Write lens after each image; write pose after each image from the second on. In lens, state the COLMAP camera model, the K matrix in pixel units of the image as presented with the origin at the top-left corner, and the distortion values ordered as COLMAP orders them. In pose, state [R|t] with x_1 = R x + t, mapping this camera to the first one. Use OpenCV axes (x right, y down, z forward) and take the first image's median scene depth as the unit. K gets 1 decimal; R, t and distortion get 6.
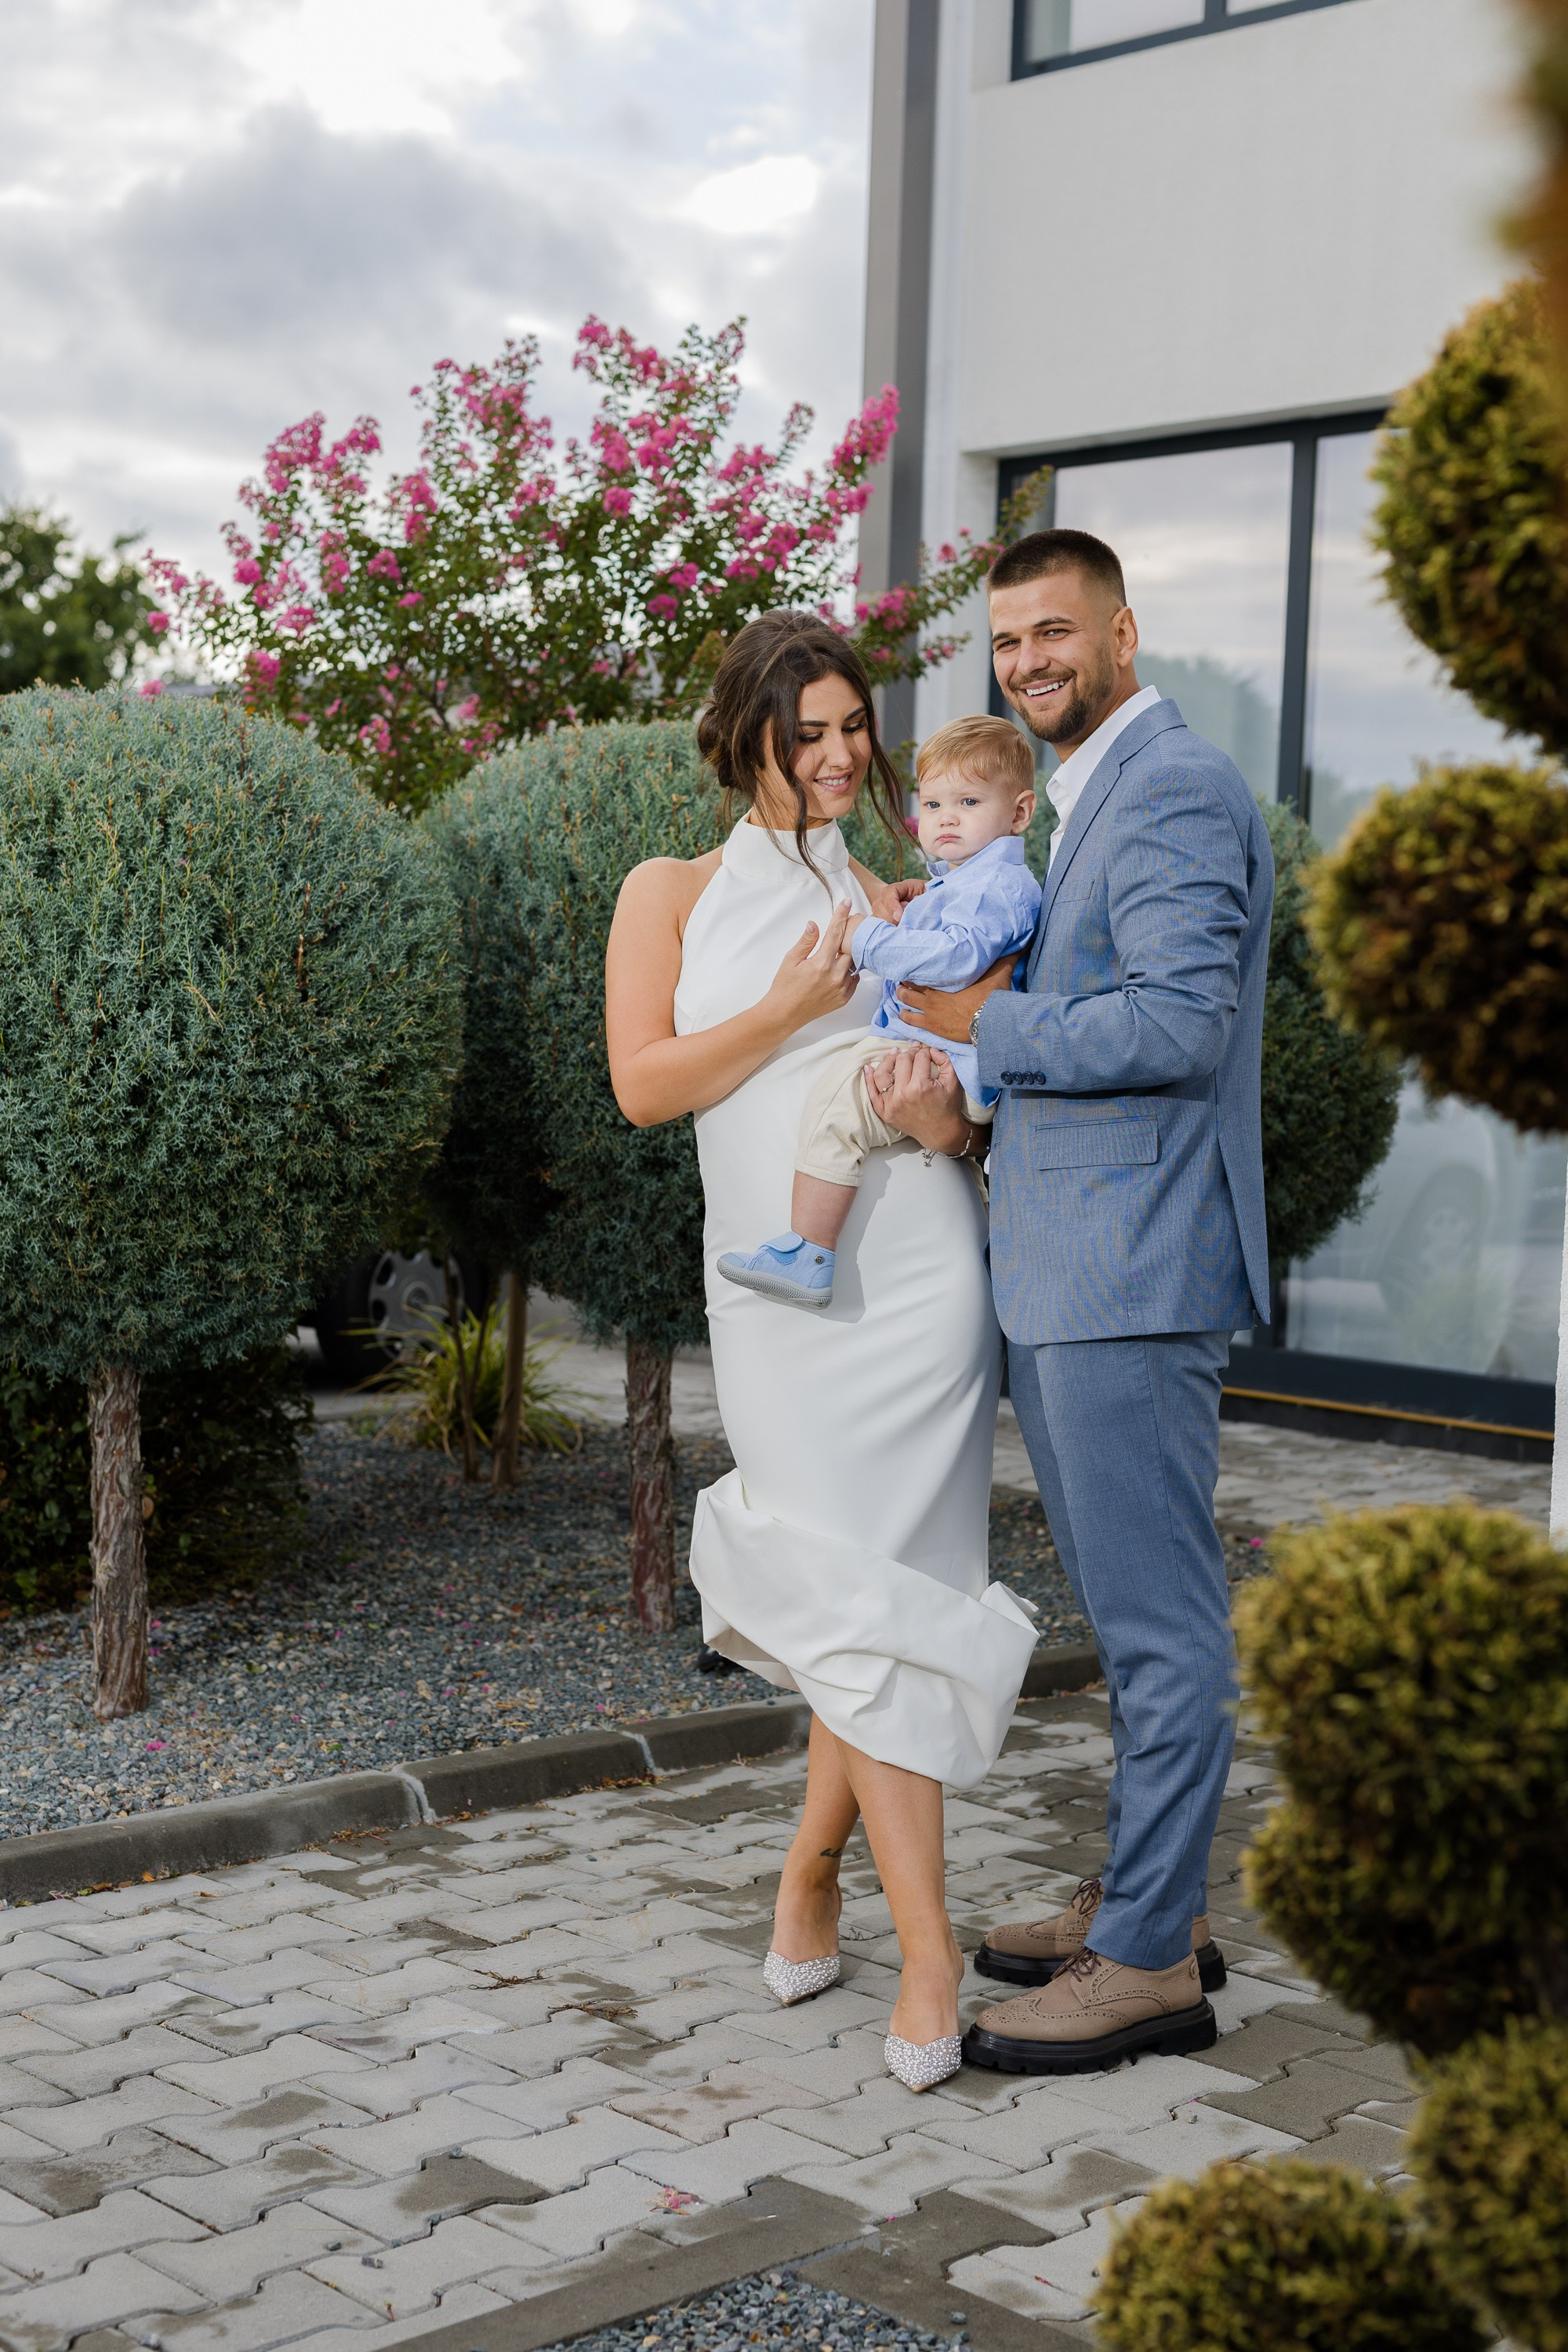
lens RADIAL K [[3310.8, 0, 724.7], [0, 3310.8, 1327.4], [0, 0, 1]] dist [0.001080, 0.019717]
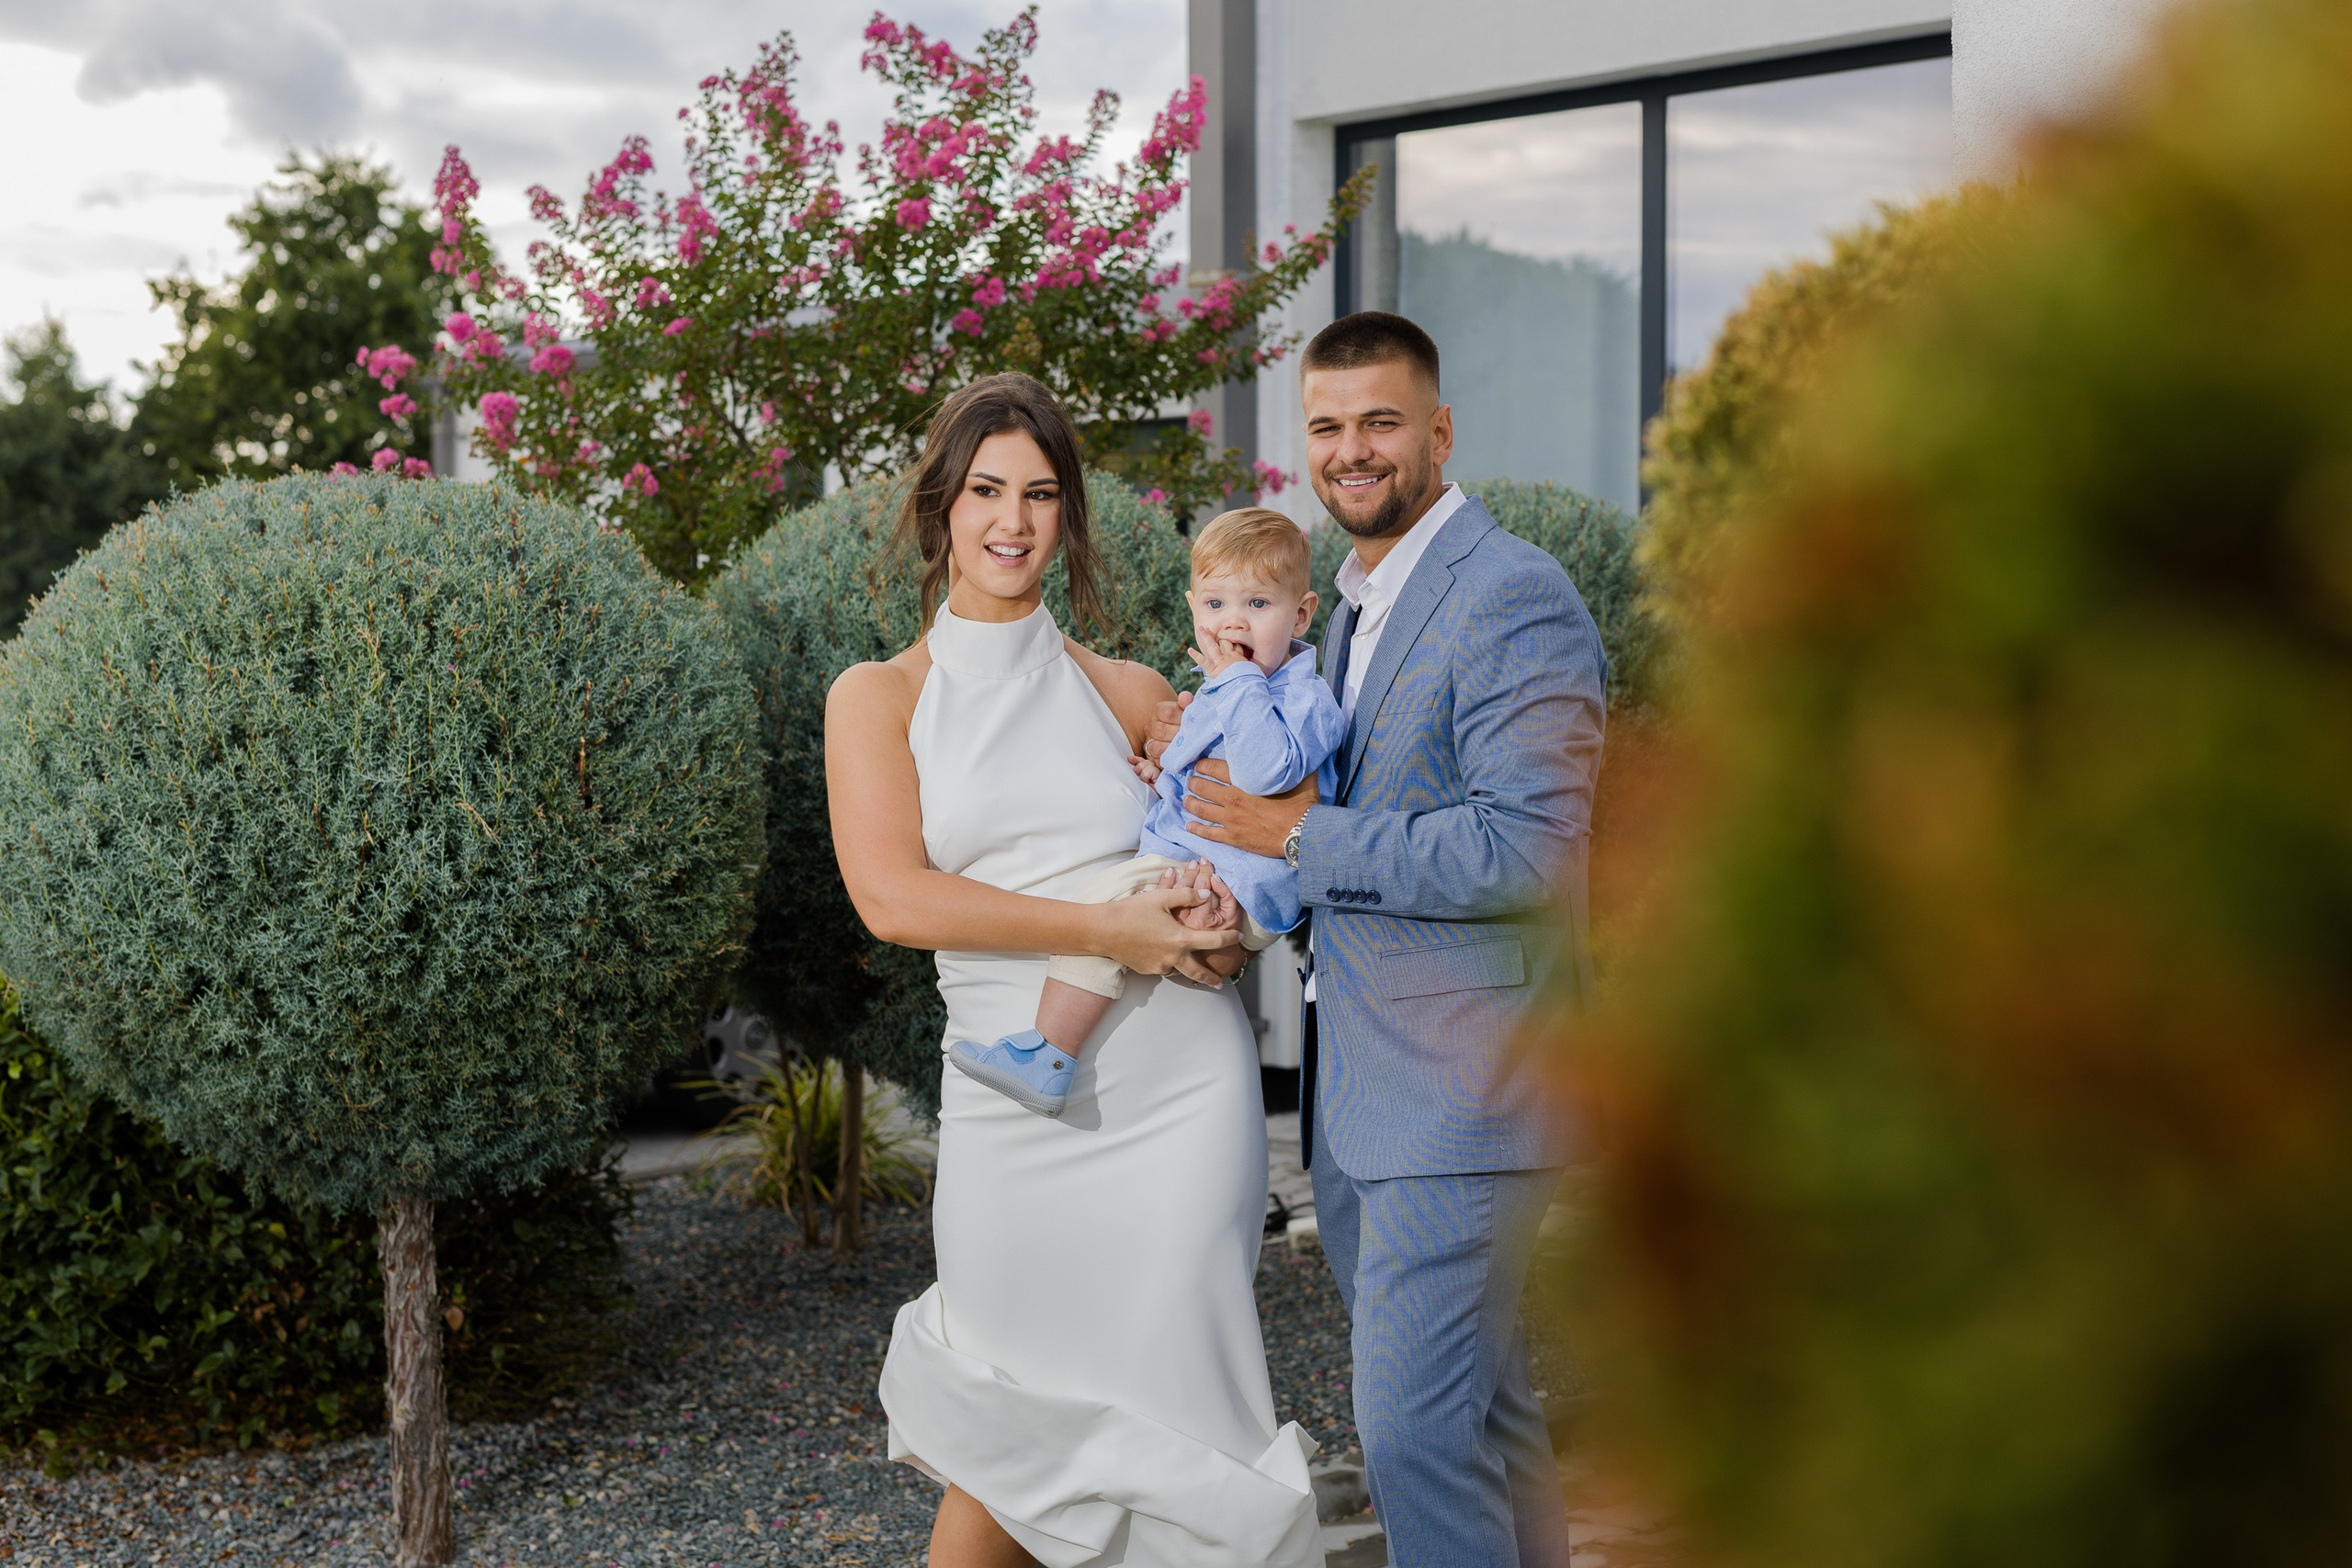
lens RADIAL K [[3310.5, 0, 1171.1], [0, 3310.5, 736.6], [0, 0, 1]] dist [0.001080, 0.019717]
pose [[0.999245, -0.038826, 0.001641, 0.035573], [0.038844, 0.999154, -0.013509, -0.098322], [-0.001115, 0.013563, 0.999907, 0.067256]]
